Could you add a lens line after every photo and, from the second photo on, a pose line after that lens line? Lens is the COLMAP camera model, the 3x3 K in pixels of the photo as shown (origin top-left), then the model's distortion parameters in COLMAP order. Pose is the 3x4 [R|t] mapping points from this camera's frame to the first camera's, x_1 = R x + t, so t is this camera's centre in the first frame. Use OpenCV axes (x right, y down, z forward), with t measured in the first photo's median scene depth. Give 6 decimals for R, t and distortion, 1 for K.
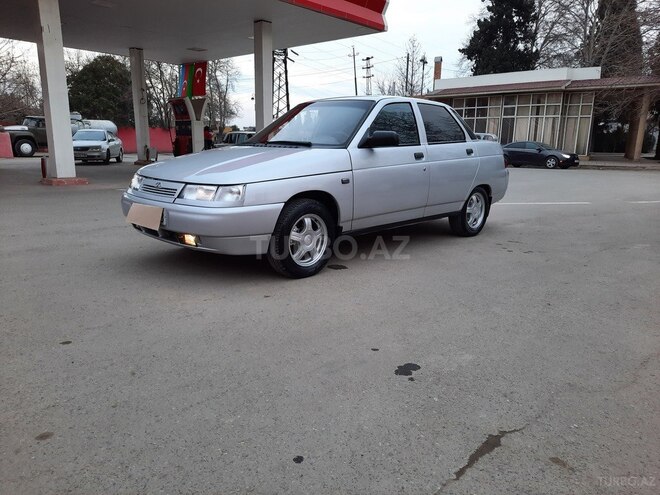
lens RADIAL K [[481.3, 0, 330.0], [0, 481.3, 247.5], [0, 0, 1]] dist [0.057987, -0.050047]
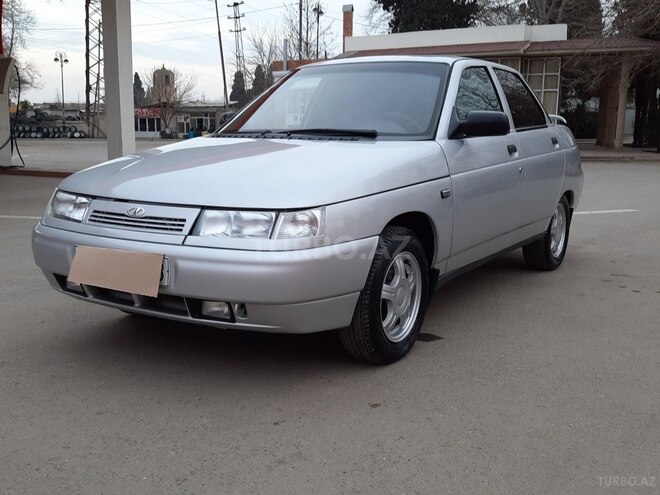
lens RADIAL K [[710.6, 0, 330.0], [0, 710.6, 247.5], [0, 0, 1]] dist [0.084968, -0.126380]
pose [[0.977217, -0.043098, 0.207823, -0.217501], [0.052580, 0.997803, -0.040315, -0.031543], [-0.205629, 0.050324, 0.977335, 0.121006]]
